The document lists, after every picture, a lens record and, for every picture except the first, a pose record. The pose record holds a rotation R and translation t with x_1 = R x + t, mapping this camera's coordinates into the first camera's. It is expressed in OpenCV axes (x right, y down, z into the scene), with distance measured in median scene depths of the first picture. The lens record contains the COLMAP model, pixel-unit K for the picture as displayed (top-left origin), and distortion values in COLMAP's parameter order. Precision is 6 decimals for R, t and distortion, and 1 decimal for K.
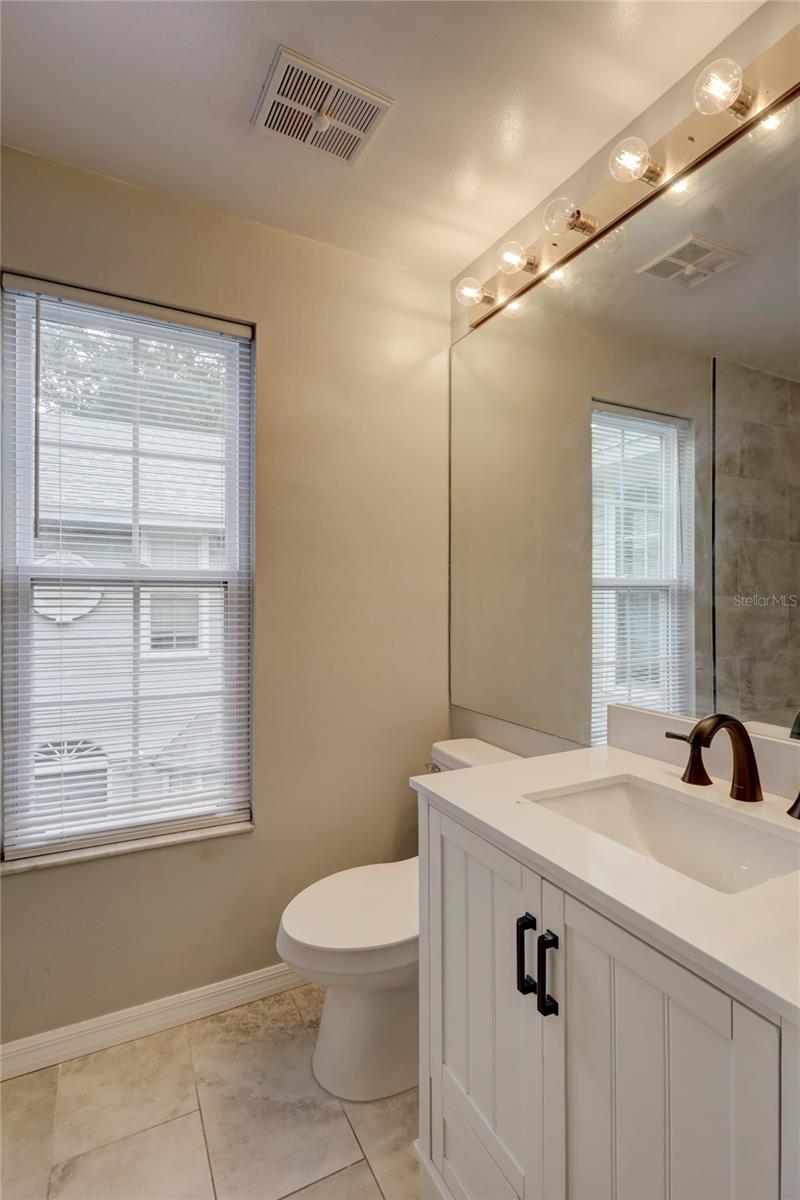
lens RADIAL K [[566.6, 0, 413.5], [0, 566.6, 557.0], [0, 0, 1]] dist [0.004335, -0.000012]
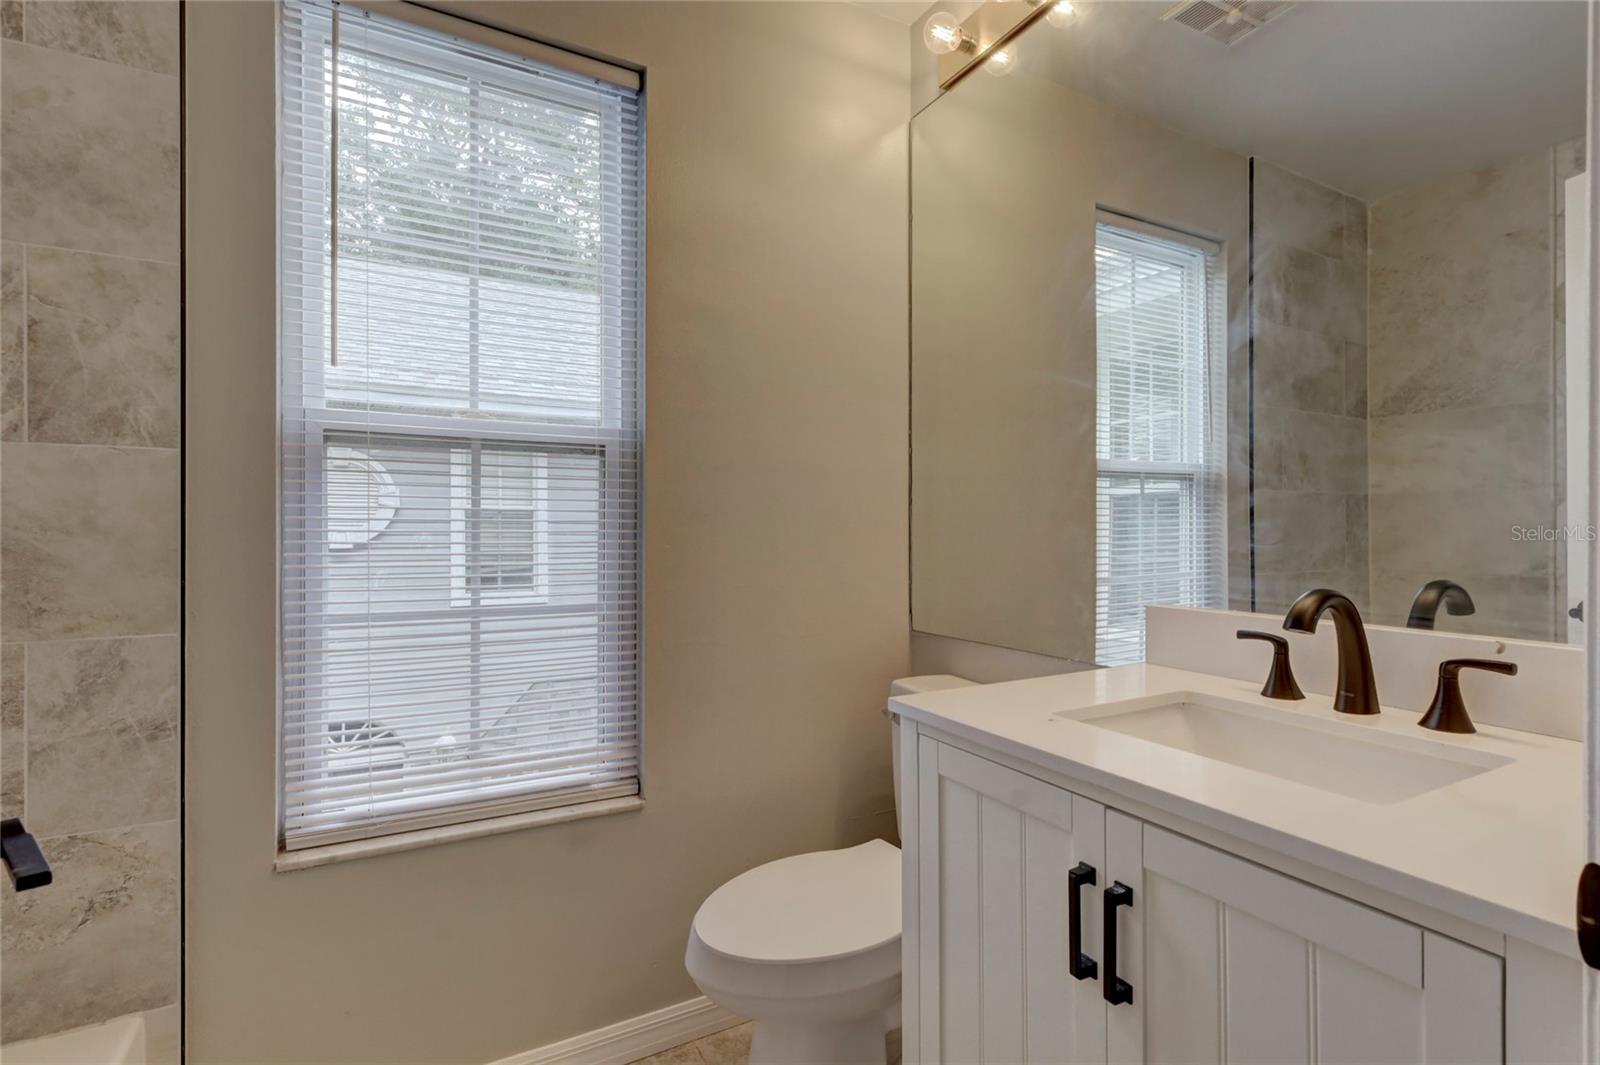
lens RADIAL K [[755.4, 0, 805.1], [0, 755.4, 530.2], [0, 0, 1]] dist [0.004335, -0.000012]
pose [[0.998805, -0.017956, 0.045450, -0.126203], [0.018426, 0.999781, -0.009932, 0.161696], [-0.045262, 0.010758, 0.998917, 0.060676]]
